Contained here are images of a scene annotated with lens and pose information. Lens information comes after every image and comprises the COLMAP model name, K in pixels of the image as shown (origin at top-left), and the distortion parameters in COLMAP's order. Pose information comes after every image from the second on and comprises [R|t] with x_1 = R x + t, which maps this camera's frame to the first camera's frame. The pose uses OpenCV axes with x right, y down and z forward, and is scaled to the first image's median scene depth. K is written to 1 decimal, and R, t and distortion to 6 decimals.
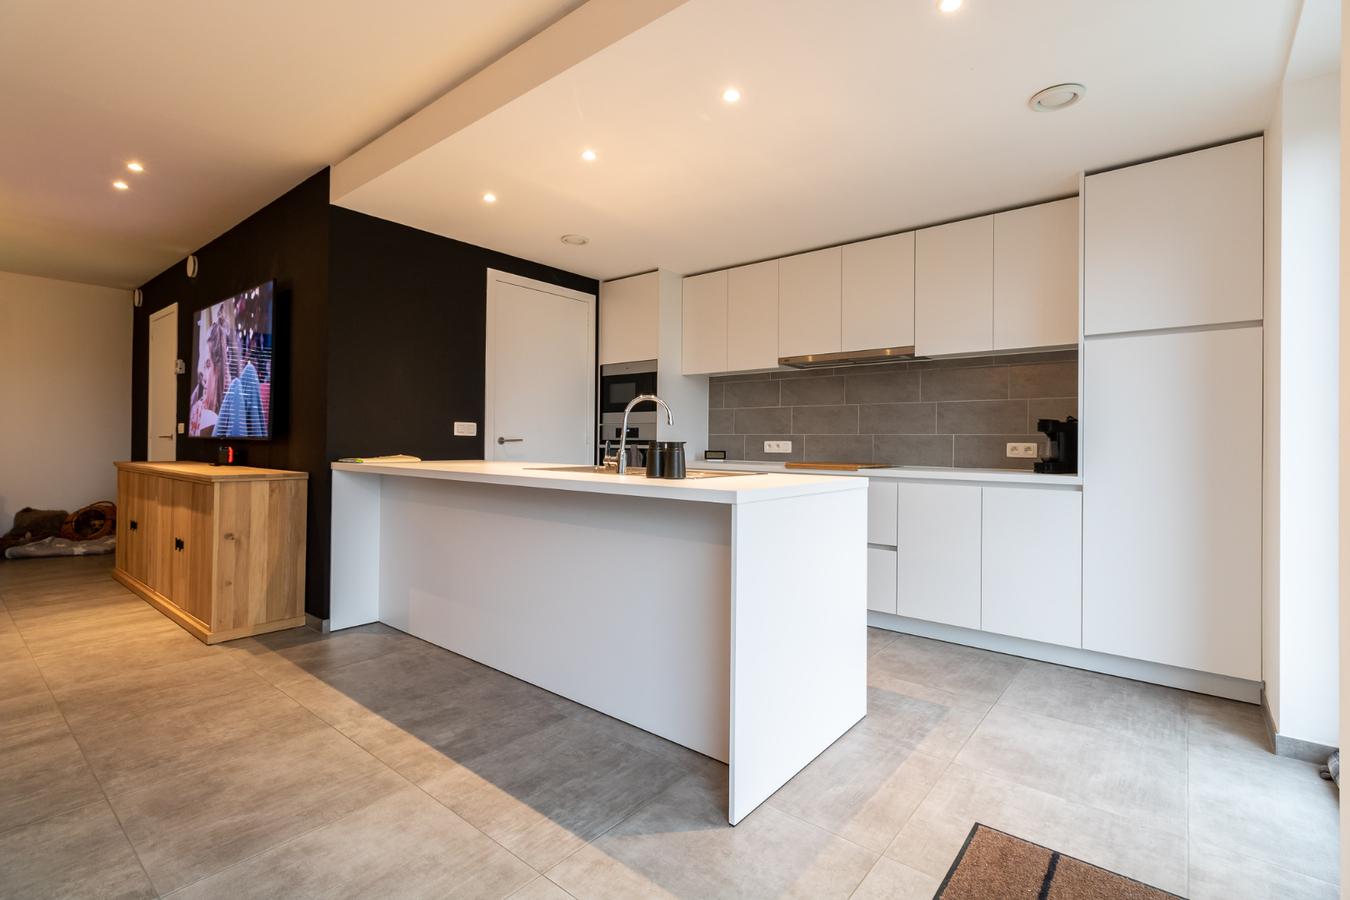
lens RADIAL K [[621.1, 0, 674.2], [0, 621.1, 446.8], [0, 0, 1]] dist [0.000659, 0.000031]
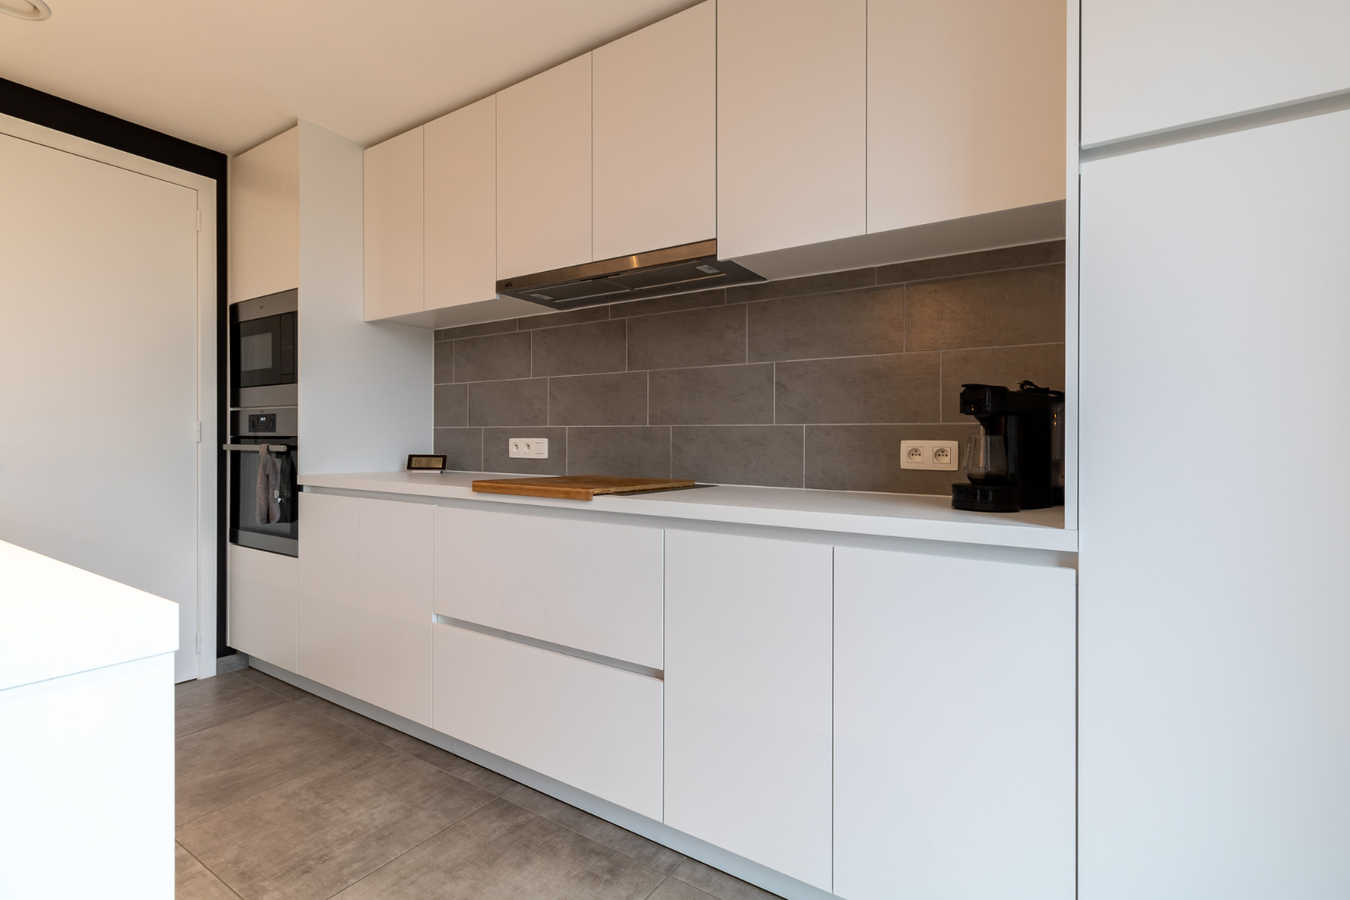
lens RADIAL K [[621.1, 0, 677.2], [0, 621.1, 447.8], [0, 0, 1]] dist [0.000659, 0.000031]
pose [[0.993954, -0.000842, 0.109793, 0.266974], [0.000711, 0.999999, 0.001233, -0.001032], [-0.109794, -0.001147, 0.993954, 0.462489]]
